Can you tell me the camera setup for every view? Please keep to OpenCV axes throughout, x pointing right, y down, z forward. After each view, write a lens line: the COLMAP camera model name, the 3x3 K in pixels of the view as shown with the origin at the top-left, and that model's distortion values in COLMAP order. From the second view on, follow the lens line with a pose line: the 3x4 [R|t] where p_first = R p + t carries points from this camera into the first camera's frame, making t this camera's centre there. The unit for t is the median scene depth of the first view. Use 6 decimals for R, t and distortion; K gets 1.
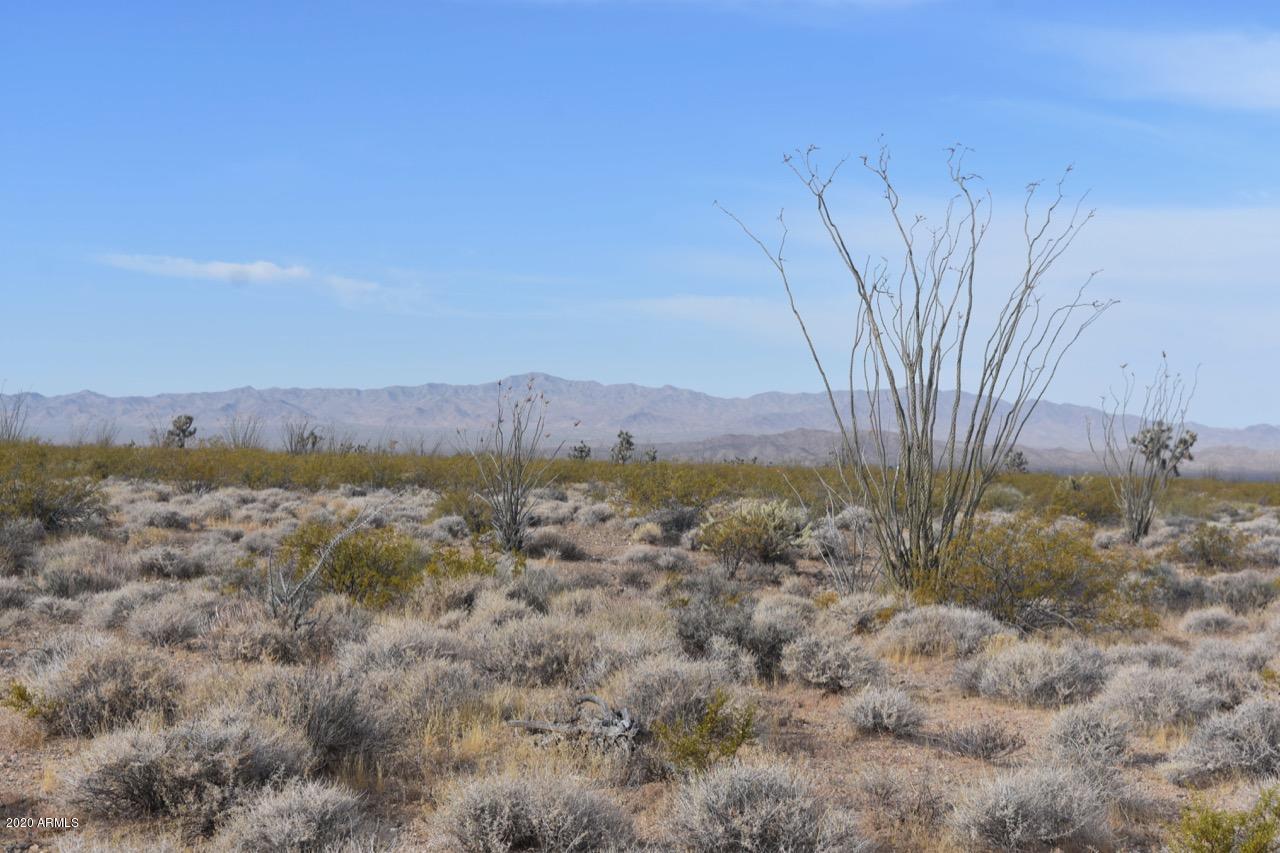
lens RADIAL K [[2028.7, 0, 640.0], [0, 2028.7, 426.5], [0, 0, 1]] dist [0.014213, 0.027951]
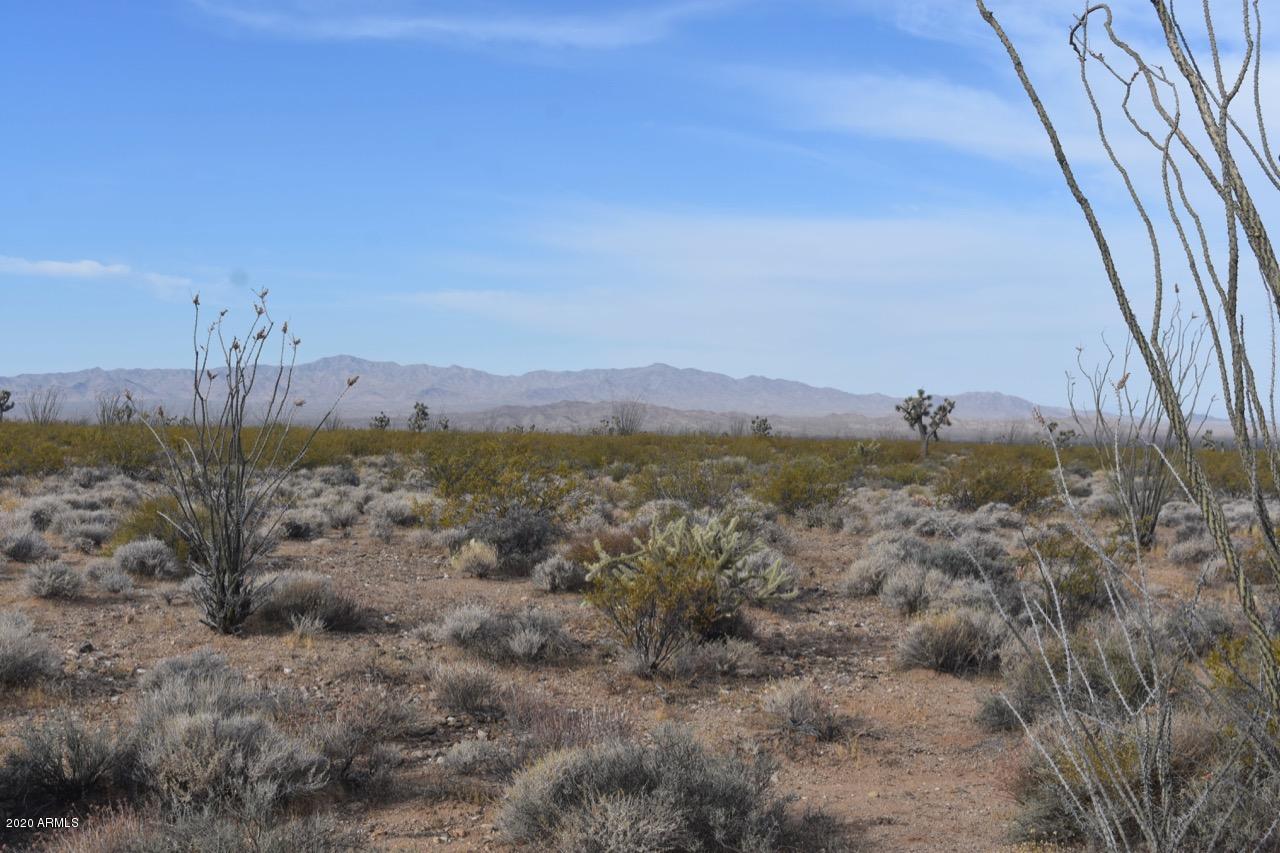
lens RADIAL K [[1657.2, 0, 640.0], [0, 1657.2, 426.5], [0, 0, 1]] dist [-0.020467, -0.026791]
pose [[0.992150, -0.008068, 0.124796, -0.002658], [0.006000, 0.999838, 0.016944, 0.000961], [-0.124912, -0.016062, 0.992038, 0.143571]]
